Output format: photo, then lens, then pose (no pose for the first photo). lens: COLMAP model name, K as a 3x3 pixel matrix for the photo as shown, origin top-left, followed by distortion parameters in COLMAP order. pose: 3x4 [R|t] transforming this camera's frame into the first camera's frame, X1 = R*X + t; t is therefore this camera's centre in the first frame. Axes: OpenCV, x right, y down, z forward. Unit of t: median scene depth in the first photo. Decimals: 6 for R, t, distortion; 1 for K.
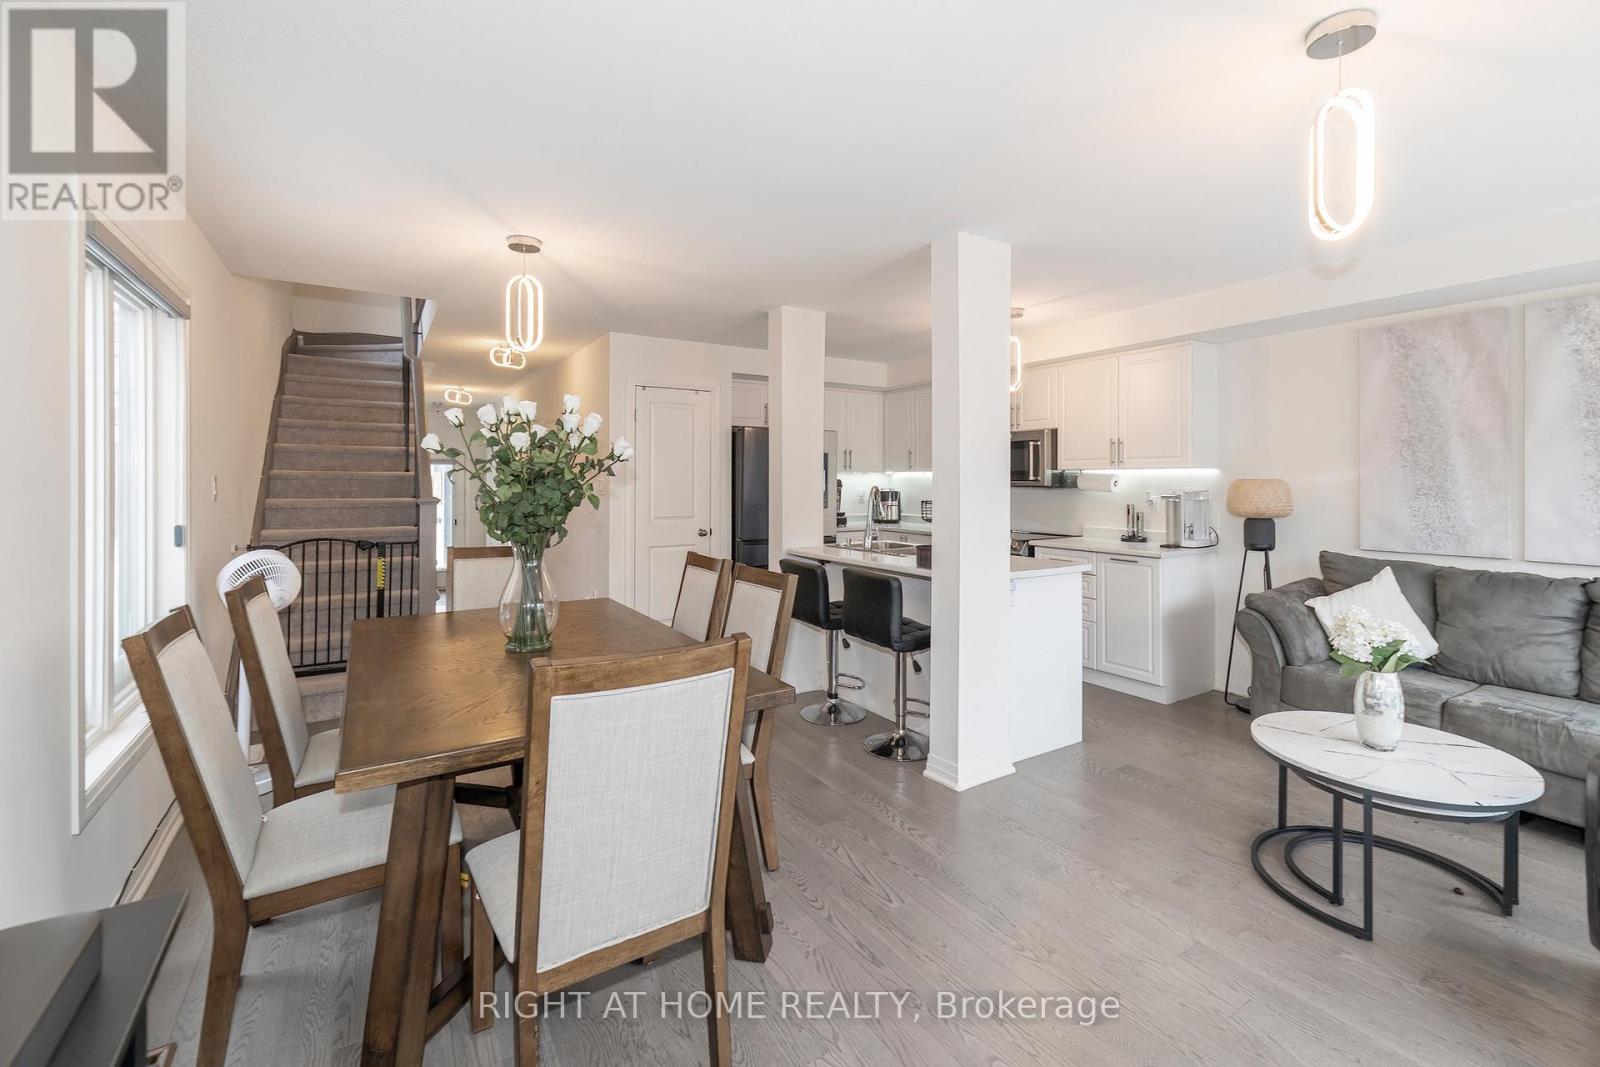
lens RADIAL K [[680.4, 0, 838.4], [0, 680.4, 487.5], [0, 0, 1]] dist [-0.001872, 0.000011]
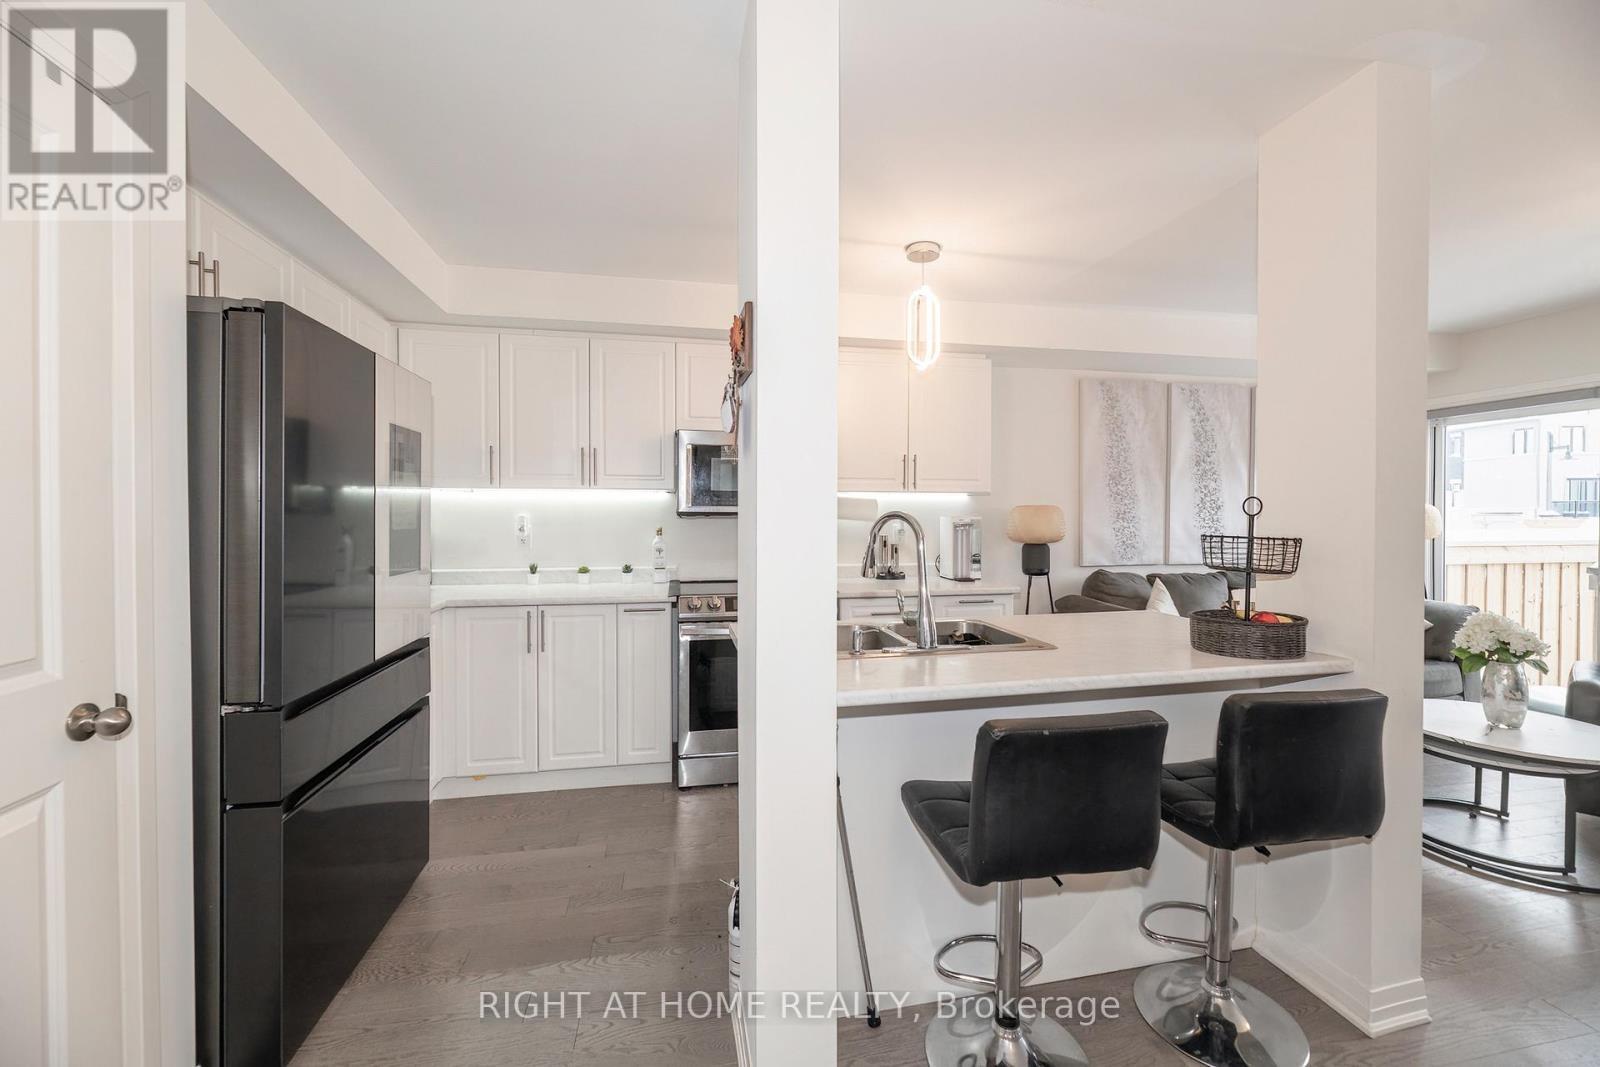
lens RADIAL K [[680.4, 0, 747.4], [0, 680.4, 511.4], [0, 0, 1]] dist [-0.001872, 0.000011]
pose [[0.385424, -0.002102, 0.922737, -0.599263], [0.006856, 0.999976, -0.000586, -0.007219], [-0.922714, 0.006552, 0.385430, 1.210476]]
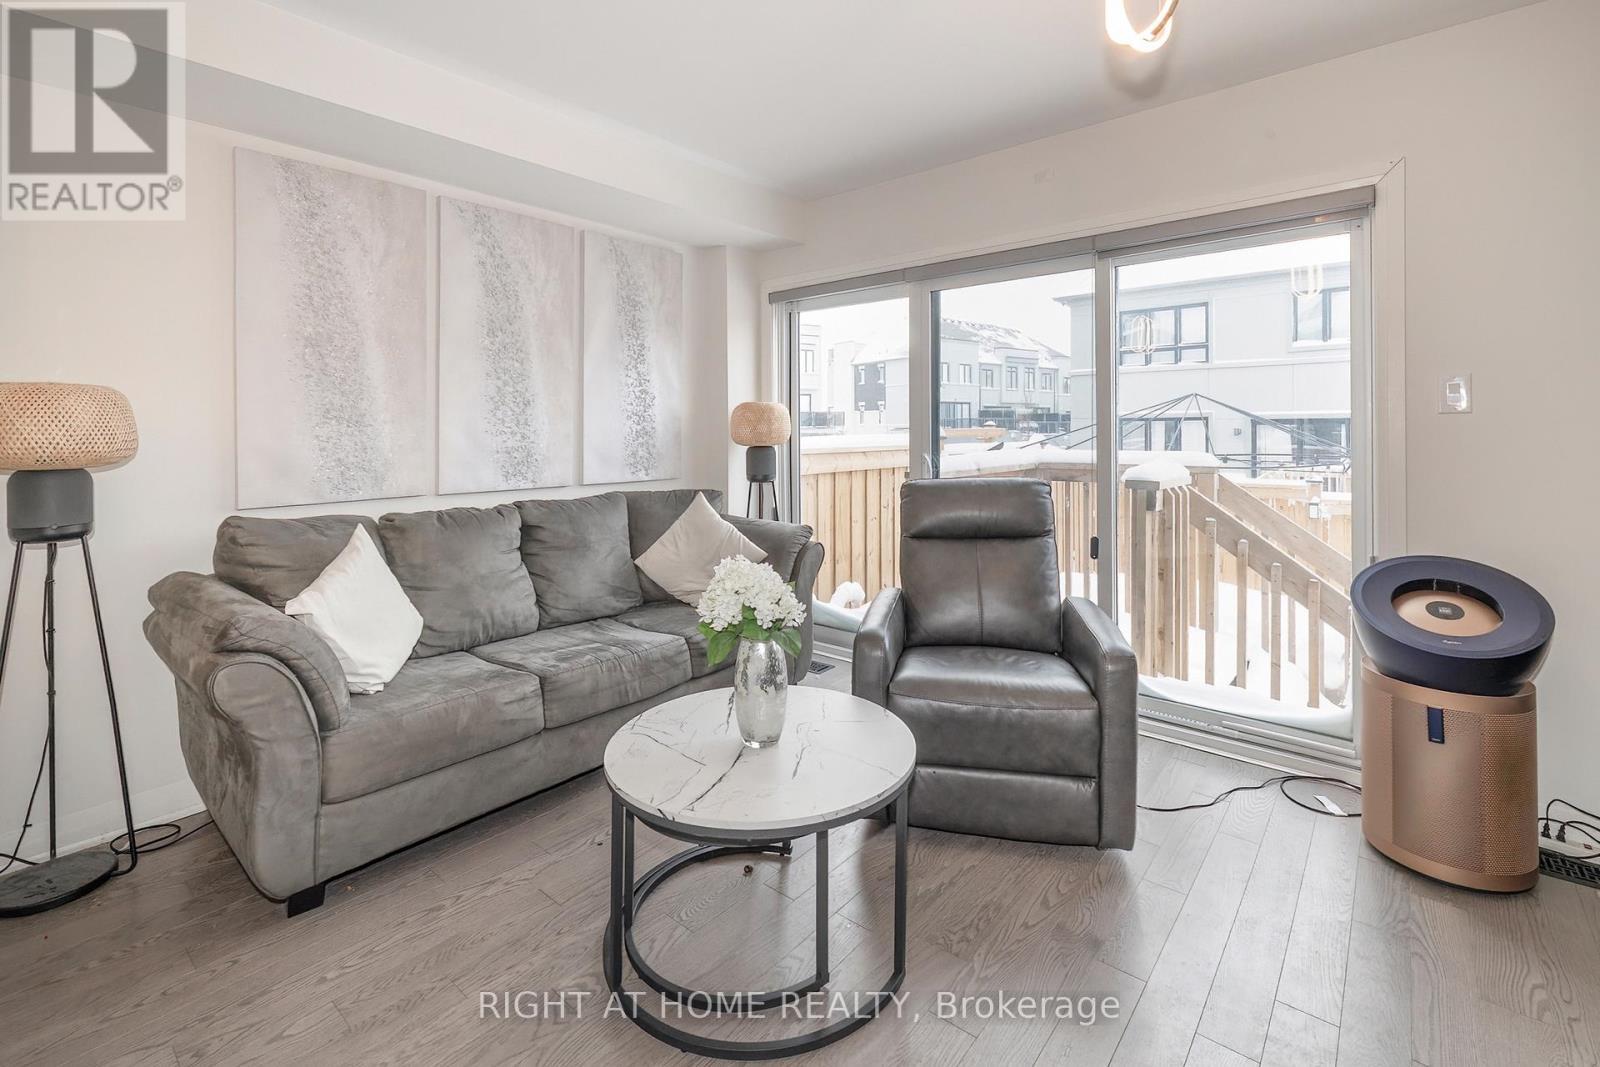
lens RADIAL K [[709.9, 0, 800.2], [0, 709.9, 422.9], [0, 0, 1]] dist [-0.007423, 0.000292]
pose [[-0.269694, 0.010184, 0.962892, 0.029679], [0.013013, 0.999891, -0.006930, 0.028246], [-0.962858, 0.010661, -0.269797, 0.769736]]
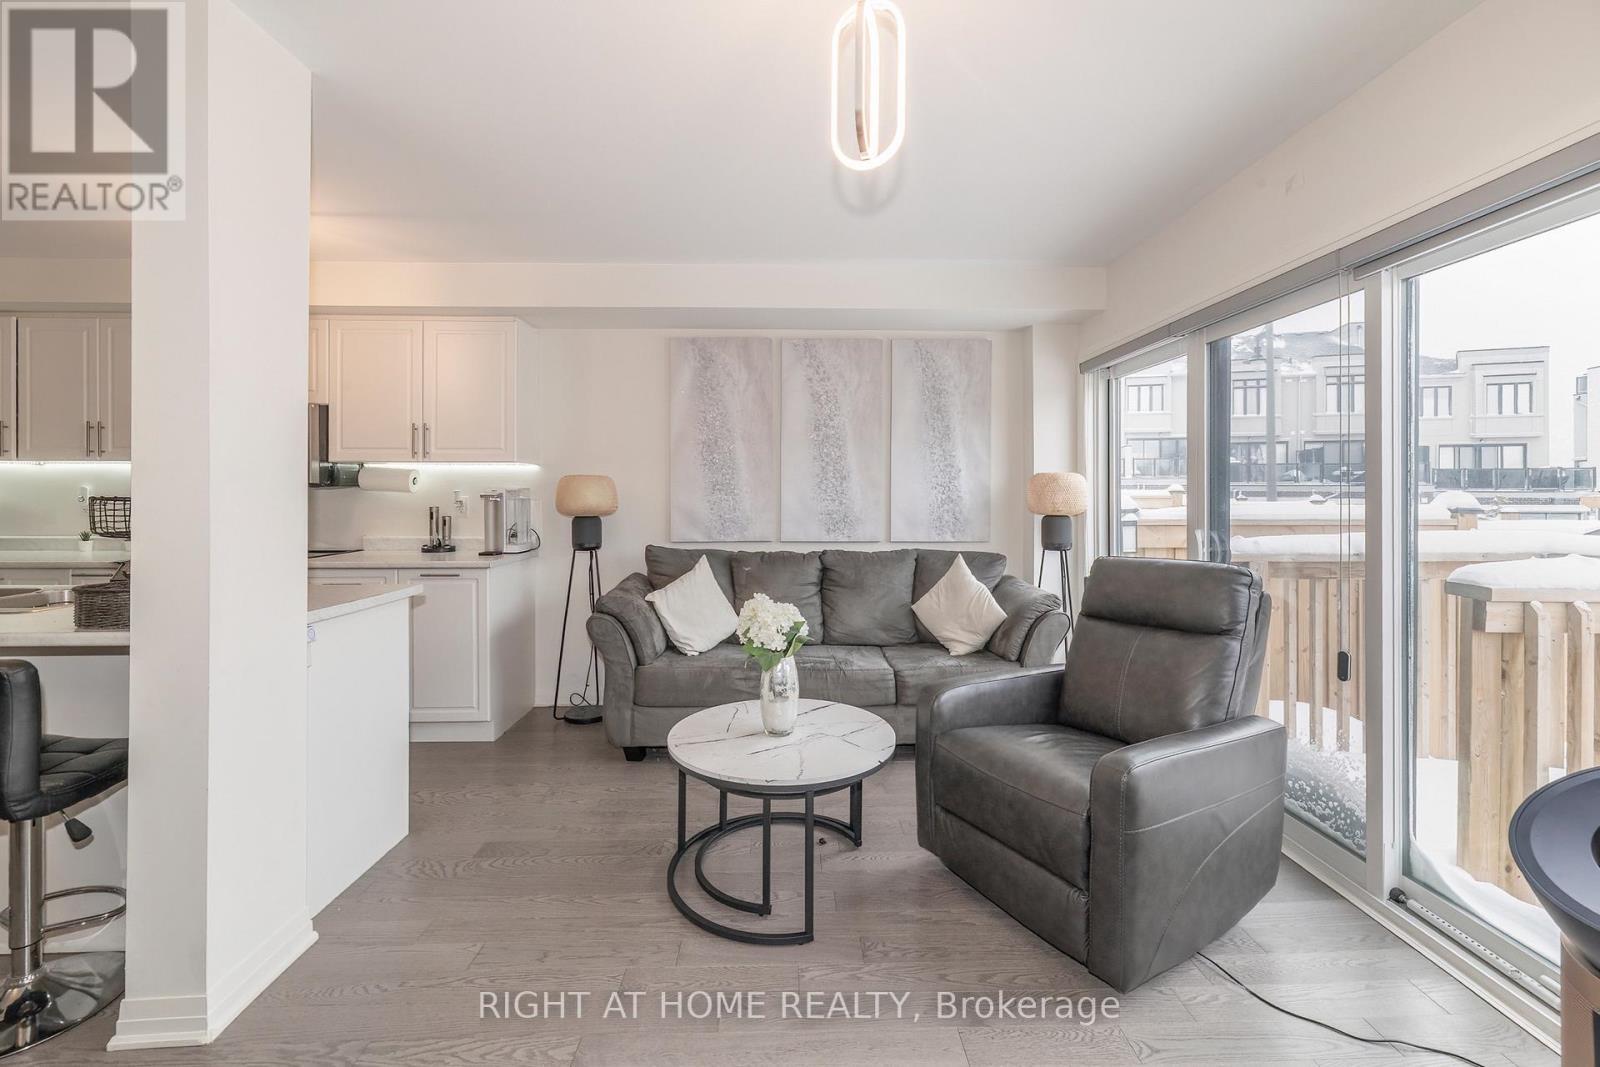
lens RADIAL K [[680.4, 0, 822.7], [0, 680.4, 485.5], [0, 0, 1]] dist [-0.001872, 0.000011]
pose [[0.537331, 0.006434, 0.843347, -0.012293], [0.007174, 0.999900, -0.012199, 0.019014], [-0.843341, 0.012605, 0.537231, 0.246765]]
